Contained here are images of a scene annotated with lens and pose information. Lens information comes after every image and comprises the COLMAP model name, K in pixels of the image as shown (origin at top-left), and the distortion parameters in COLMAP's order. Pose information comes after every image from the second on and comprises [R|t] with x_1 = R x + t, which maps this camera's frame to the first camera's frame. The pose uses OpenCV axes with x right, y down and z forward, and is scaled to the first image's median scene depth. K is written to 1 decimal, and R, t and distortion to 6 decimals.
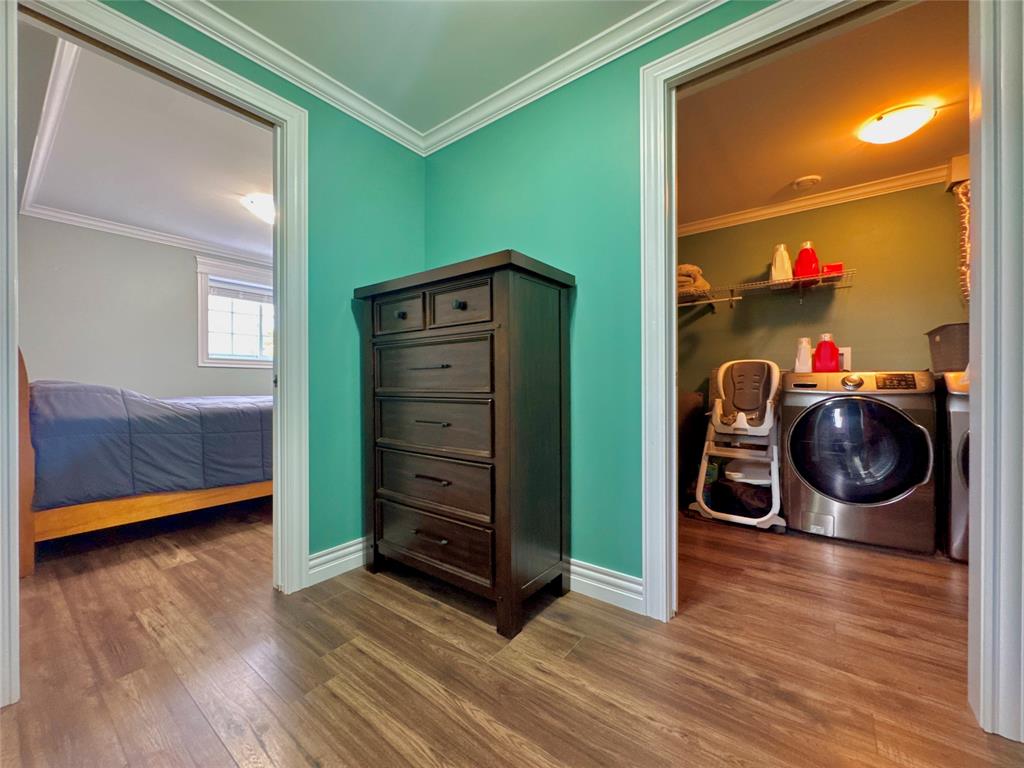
lens RADIAL K [[408.4, 0, 507.1], [0, 408.4, 381.6], [0, 0, 1]] dist [-0.004078, 0.000852]
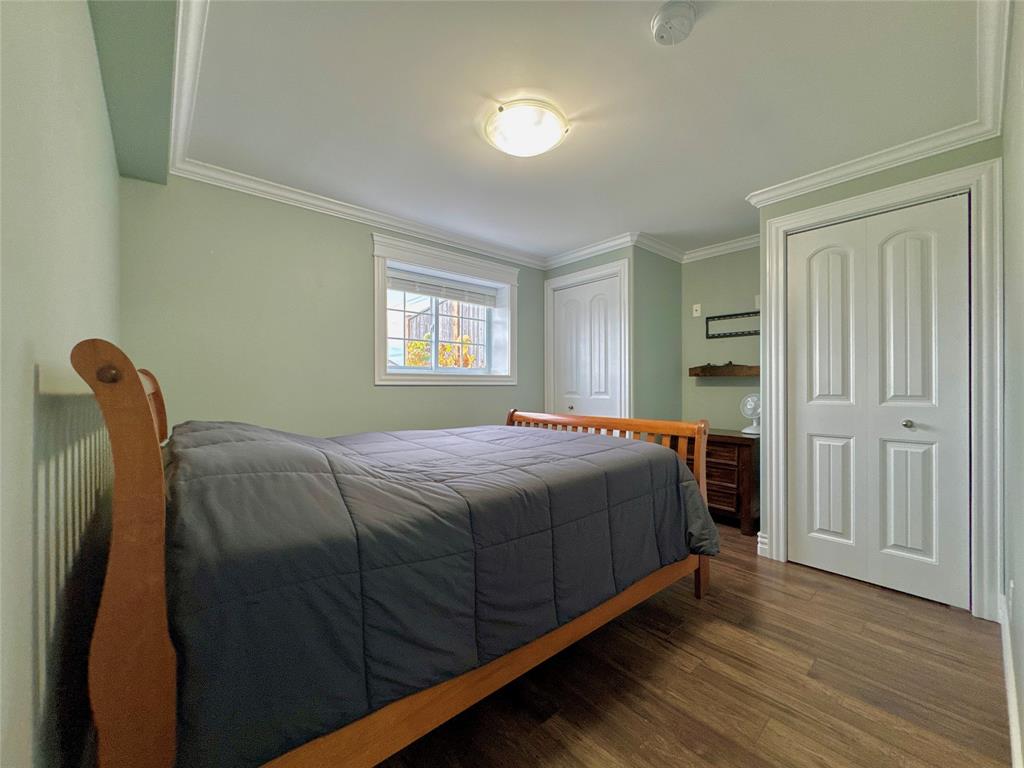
lens RADIAL K [[408.4, 0, 512.3], [0, 408.4, 385.8], [0, 0, 1]] dist [-0.004078, 0.000852]
pose [[0.981247, 0.000966, -0.192751, -0.651033], [-0.001125, 0.999999, -0.000718, -0.068811], [0.192751, 0.000921, 0.981247, 0.573897]]
